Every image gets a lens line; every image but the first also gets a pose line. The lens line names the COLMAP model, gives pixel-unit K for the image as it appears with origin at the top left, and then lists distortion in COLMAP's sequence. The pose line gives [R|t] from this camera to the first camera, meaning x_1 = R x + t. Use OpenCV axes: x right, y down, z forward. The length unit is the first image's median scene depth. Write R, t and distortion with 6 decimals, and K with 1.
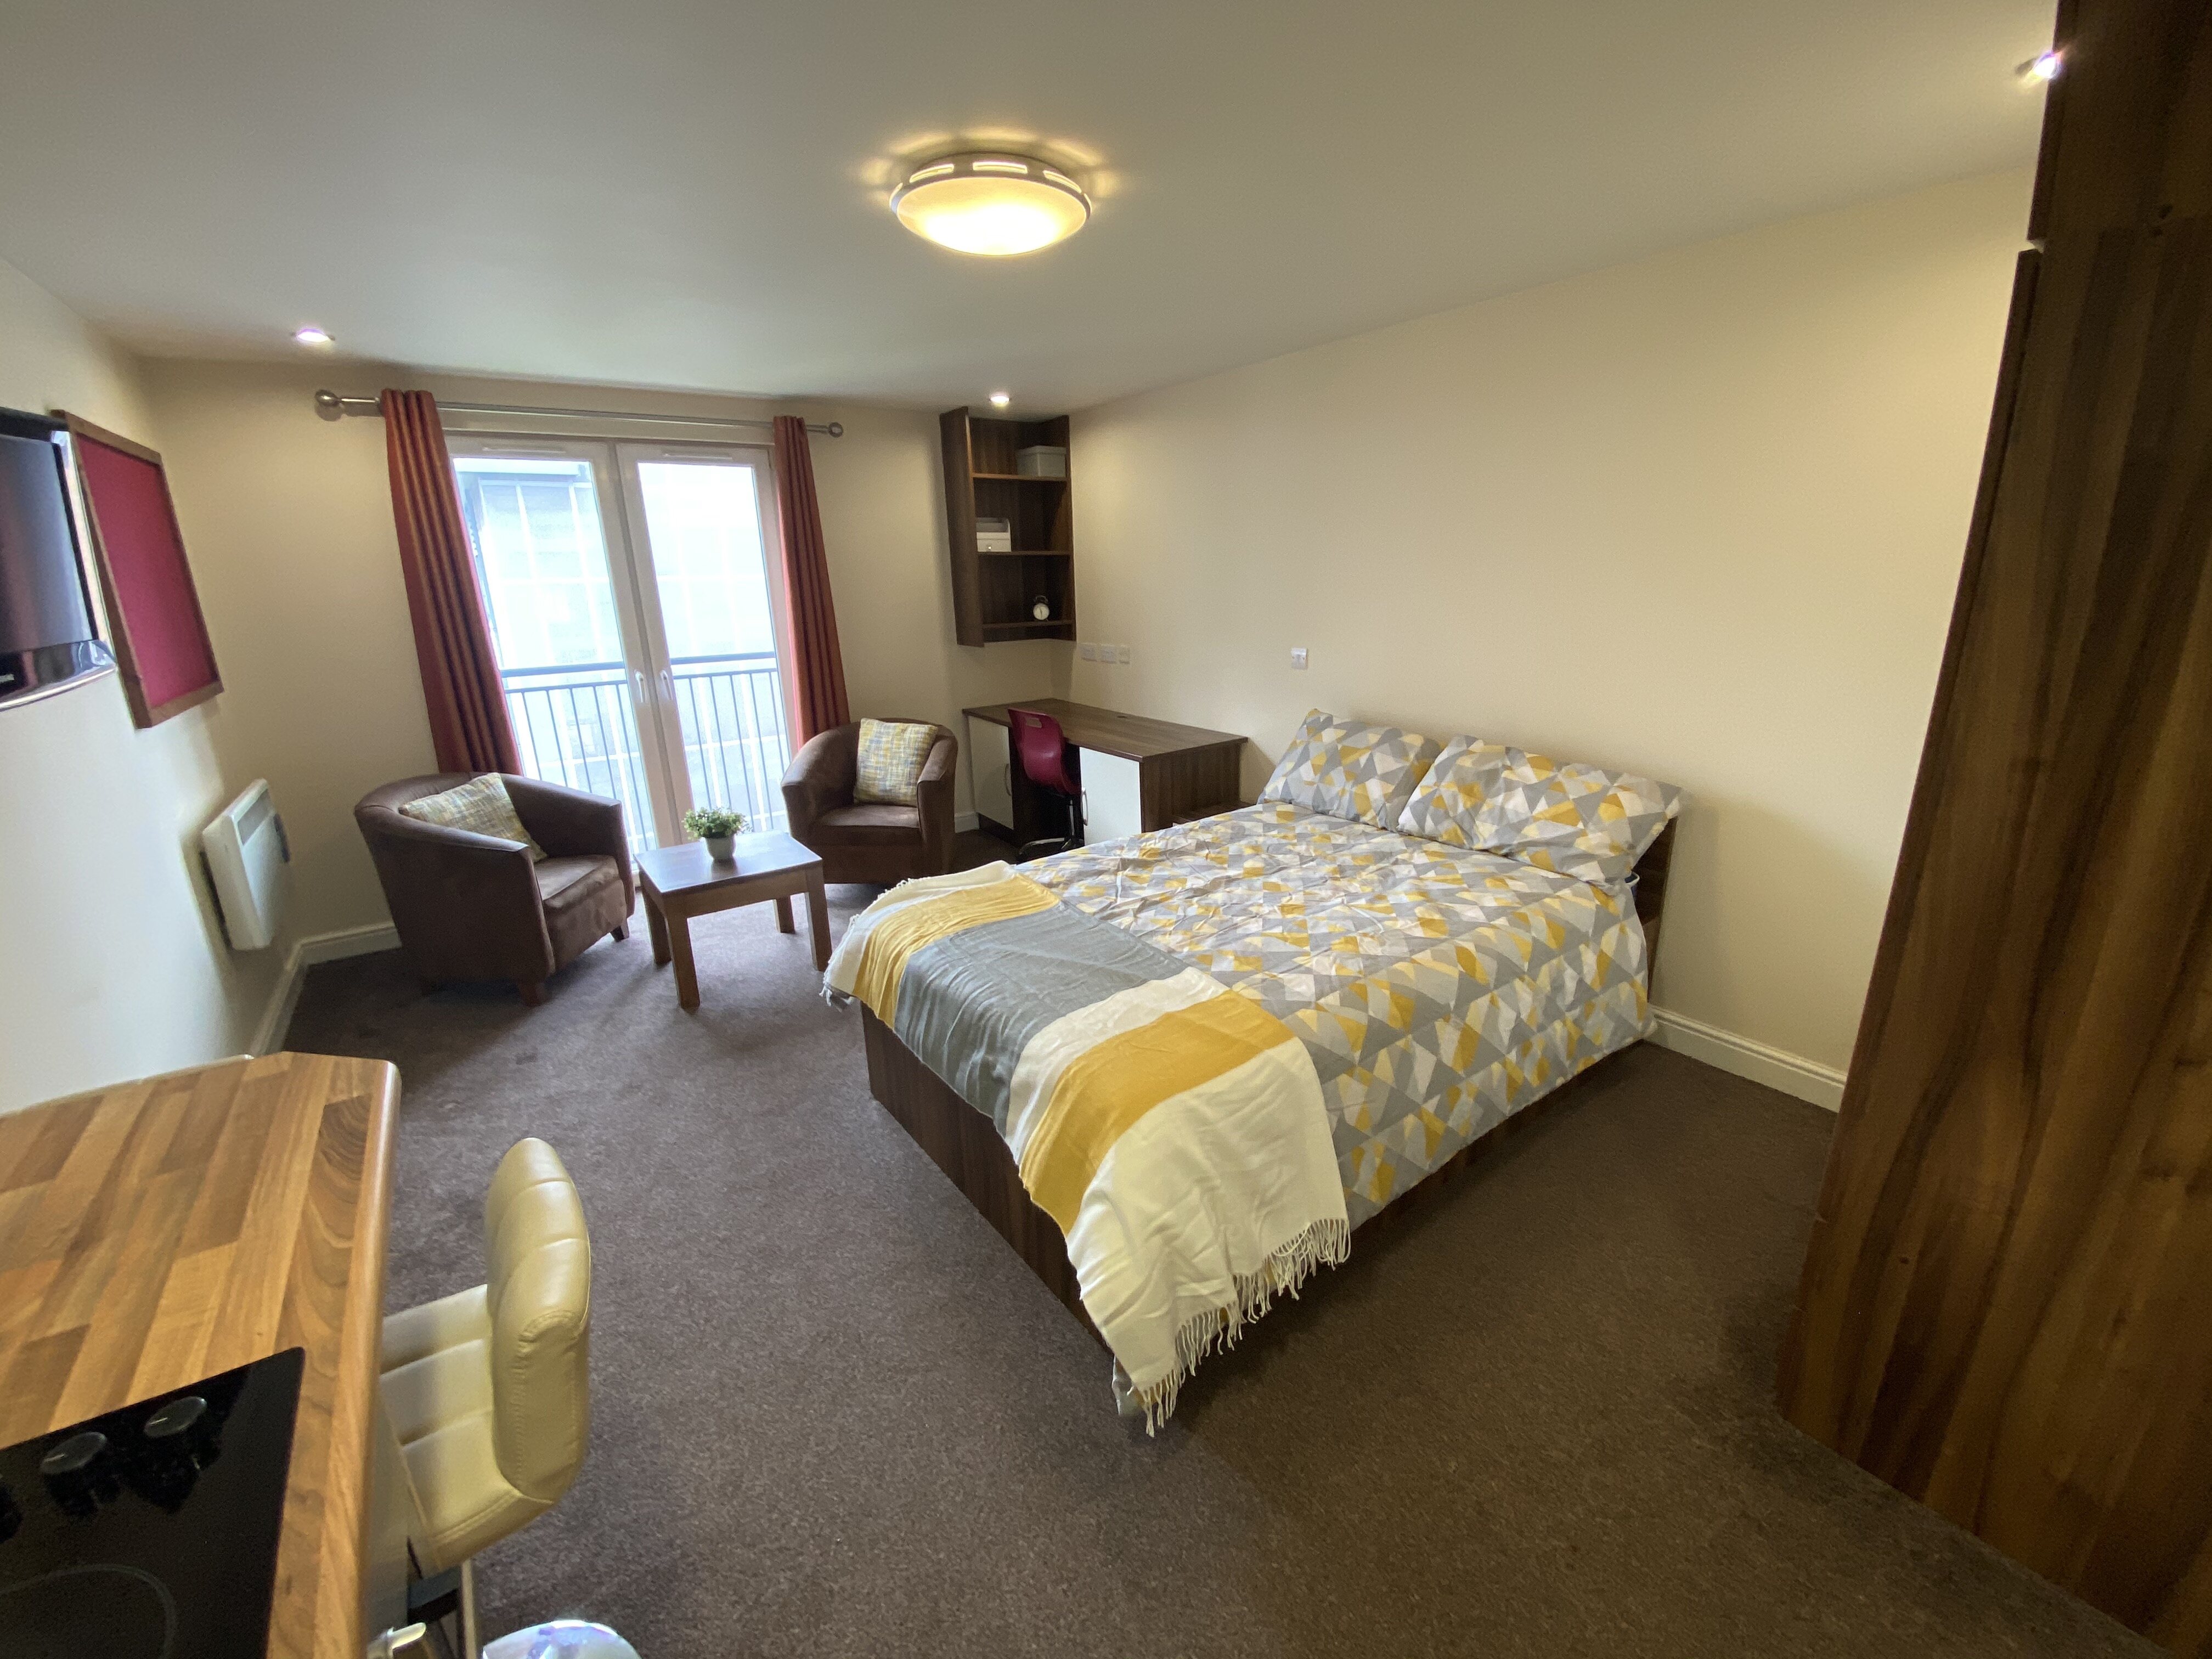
lens RADIAL K [[895.2, 0, 1104.1], [0, 895.2, 827.6], [0, 0, 1]] dist [0.033324, -0.028526]
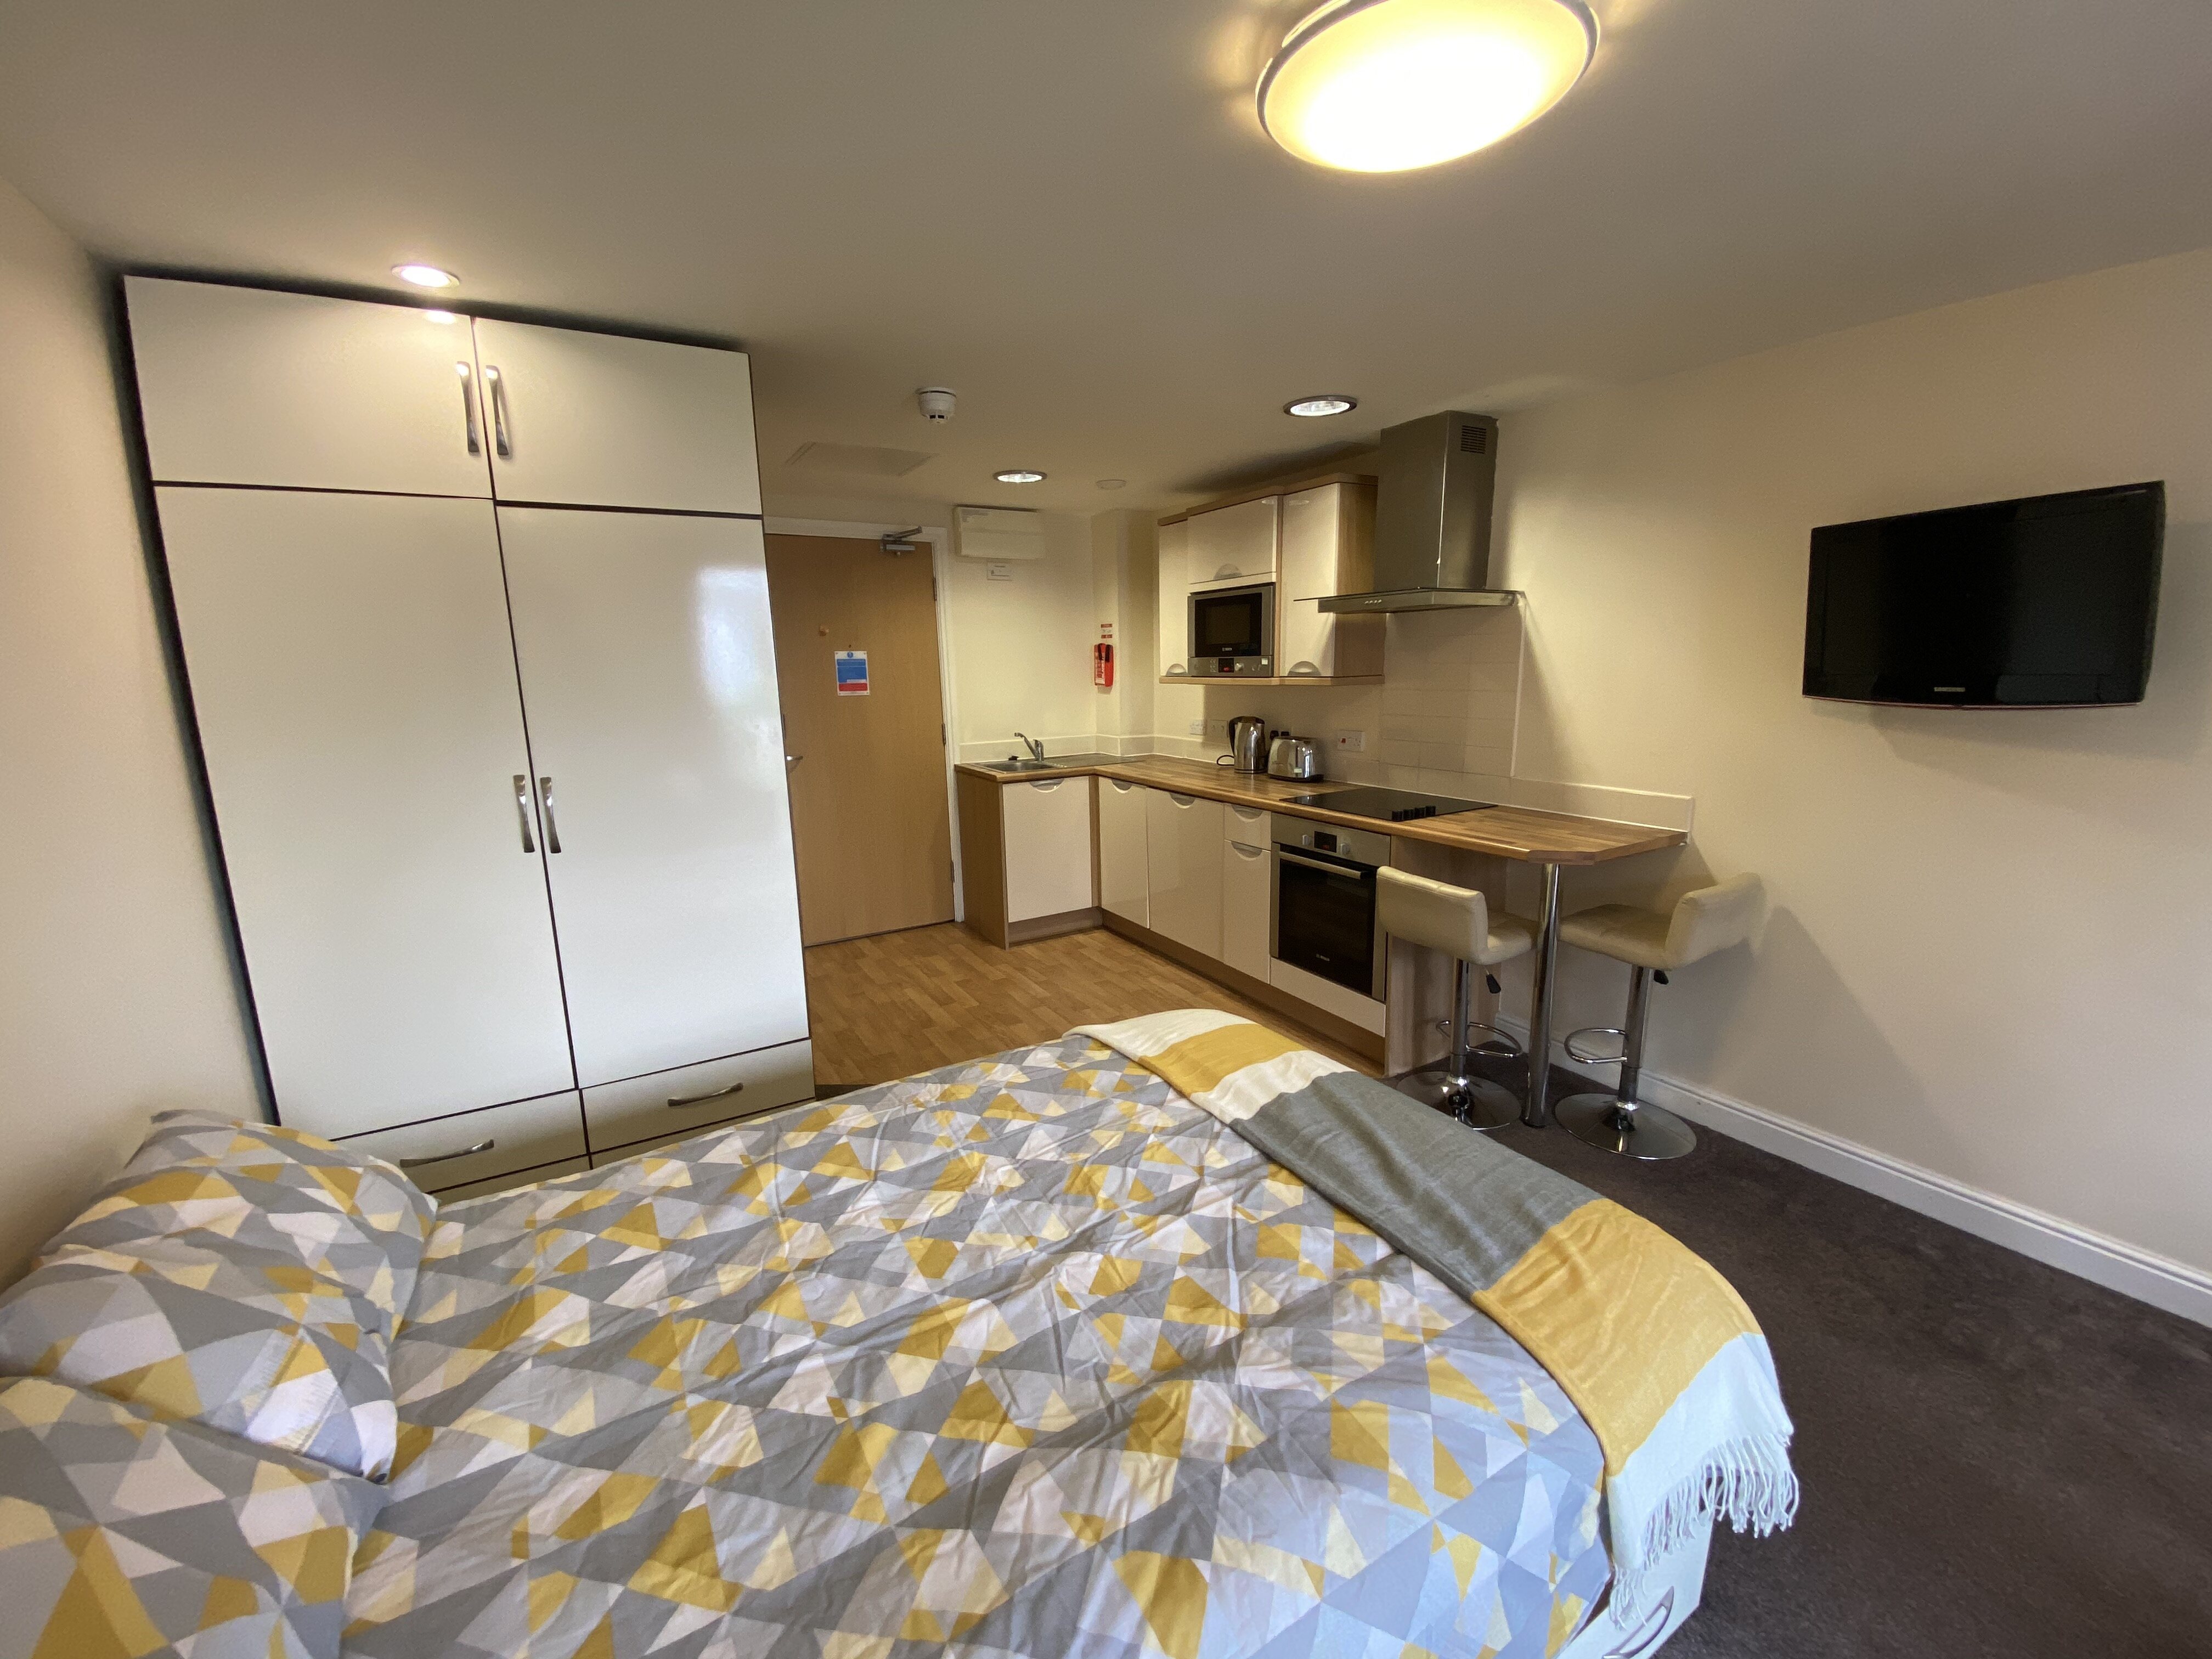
lens RADIAL K [[895.2, 0, 1104.1], [0, 895.2, 827.6], [0, 0, 1]] dist [0.033324, -0.028526]
pose [[-0.995604, 0.027576, 0.089508, 0.026920], [0.065121, 0.890683, 0.449937, -0.296676], [-0.067316, 0.453788, -0.888564, 1.022750]]
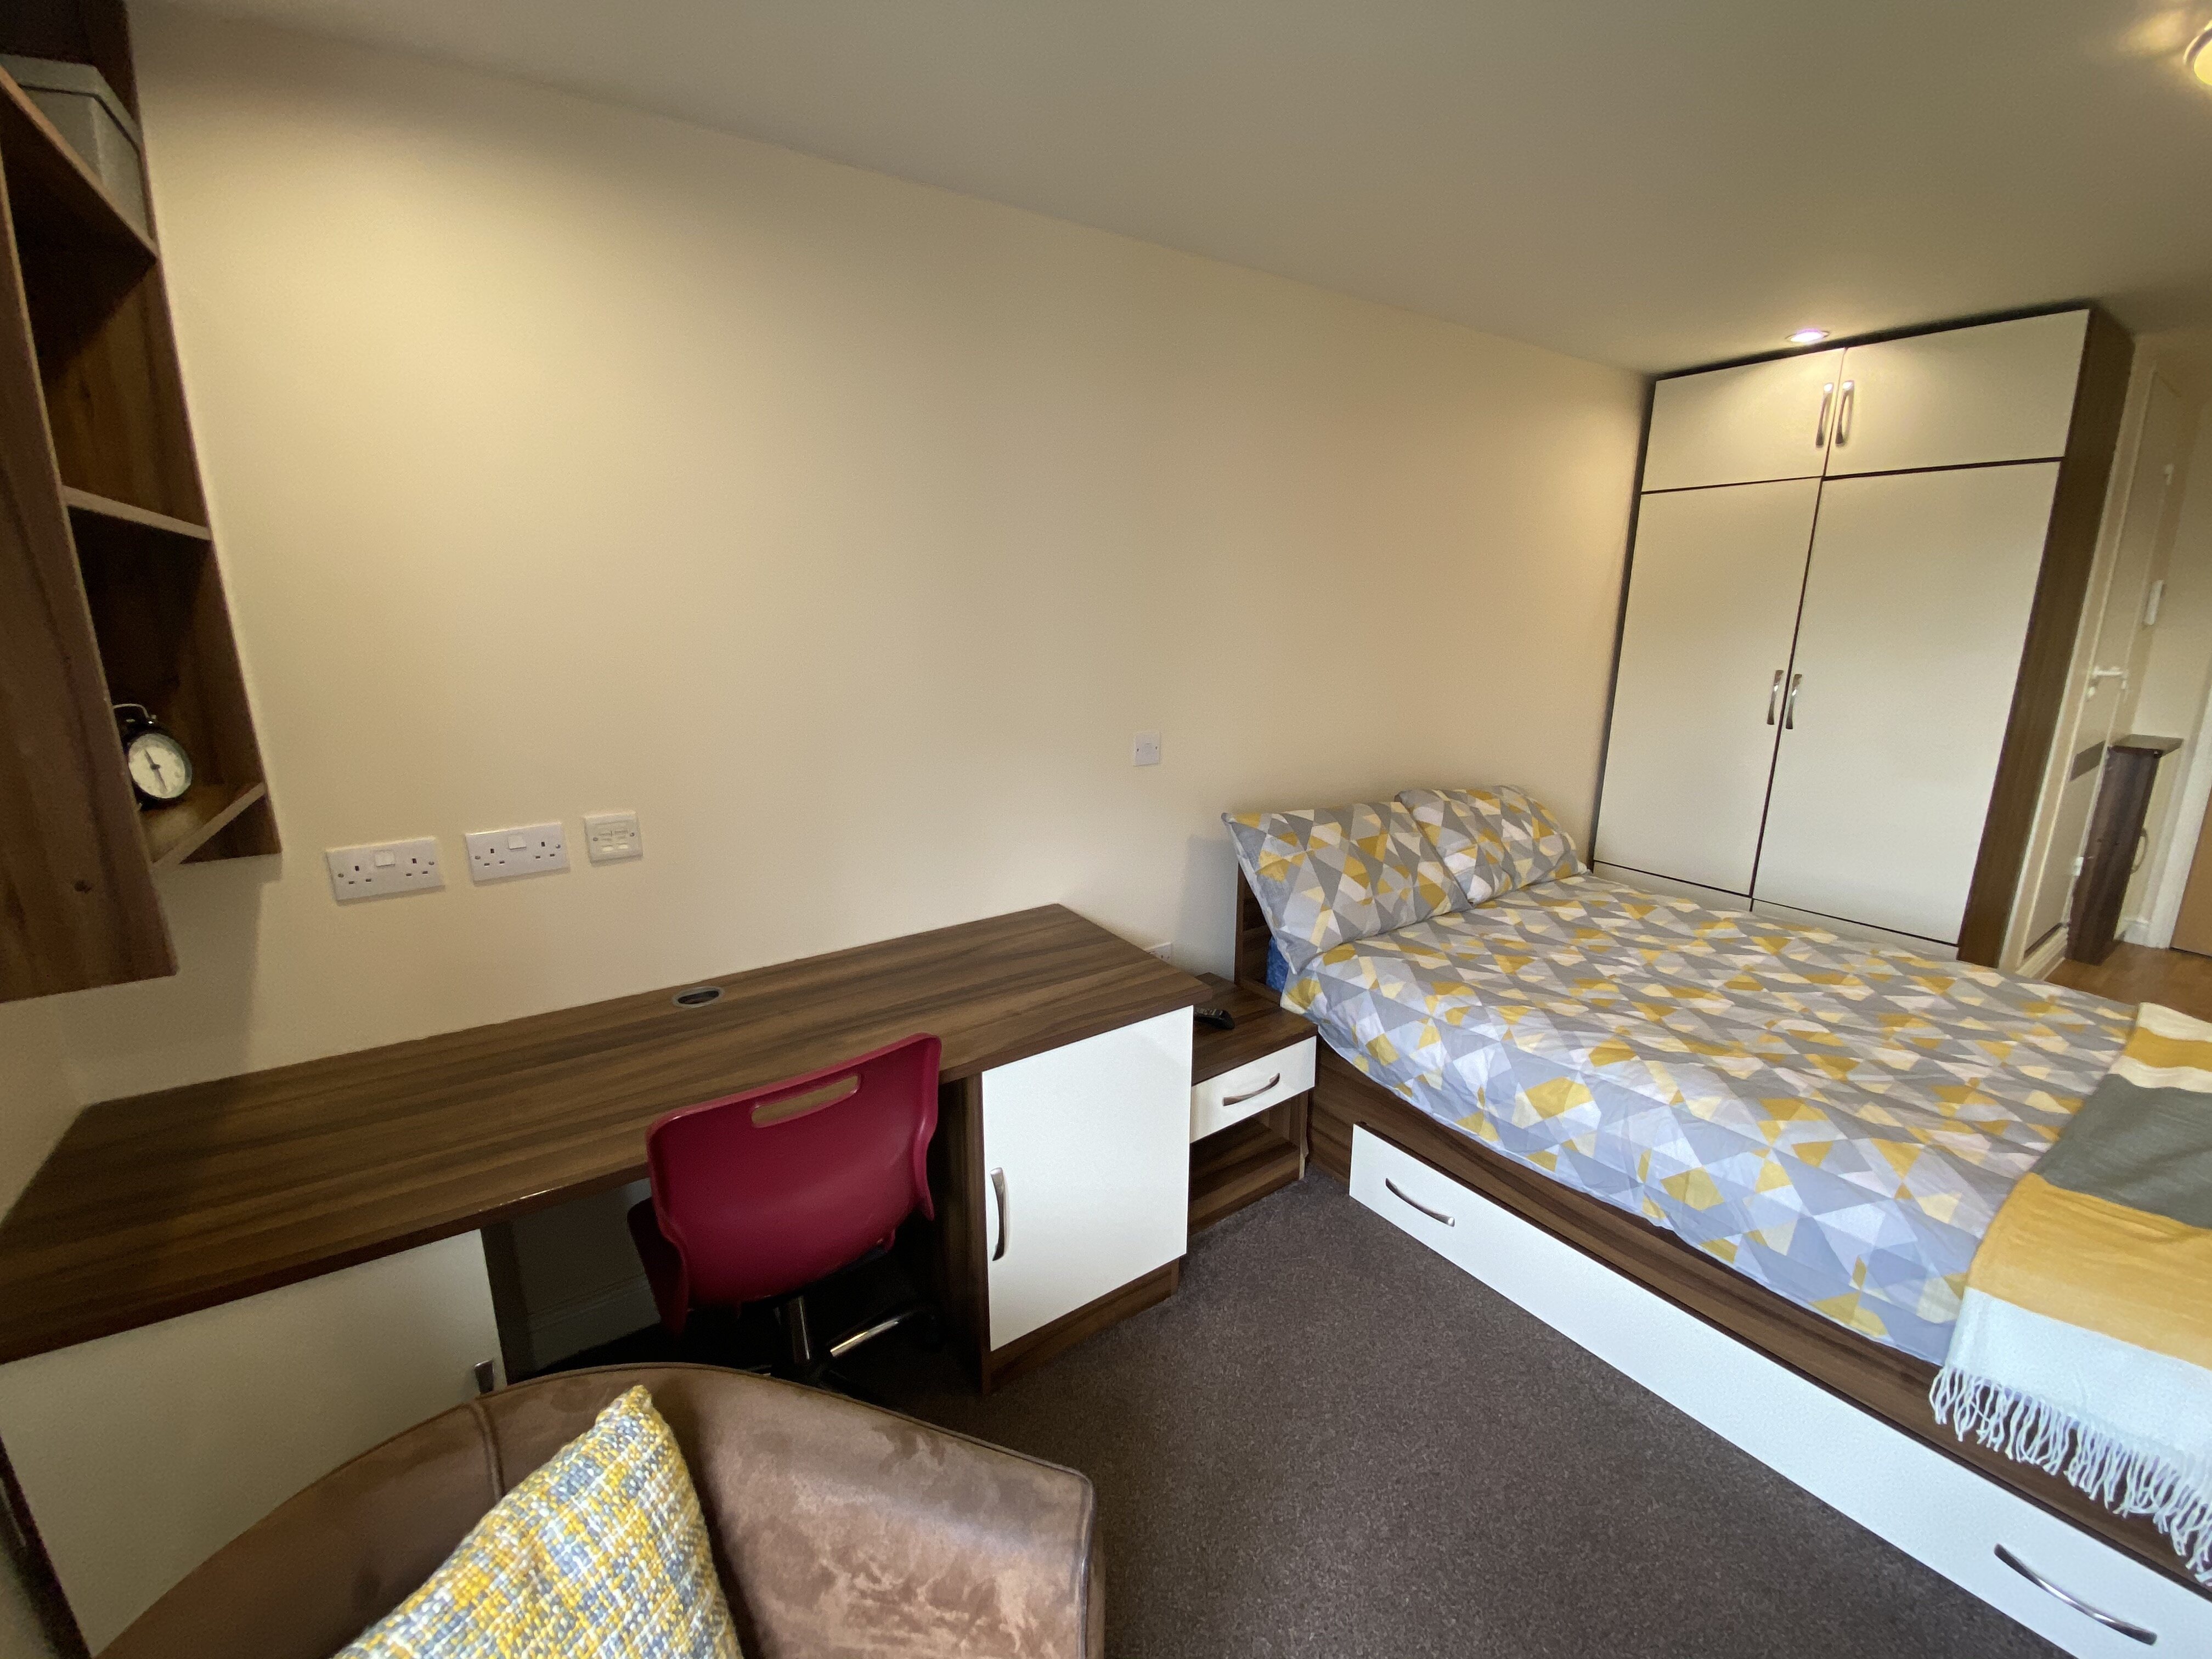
lens RADIAL K [[902.5, 0, 1106.0], [0, 902.5, 829.5], [0, 0, 1]] dist [0.023714, -0.022333]
pose [[0.015788, -0.216857, 0.976076, -0.450321], [0.281904, 0.937561, 0.203740, -0.300672], [-0.959313, 0.271943, 0.075935, 1.100893]]
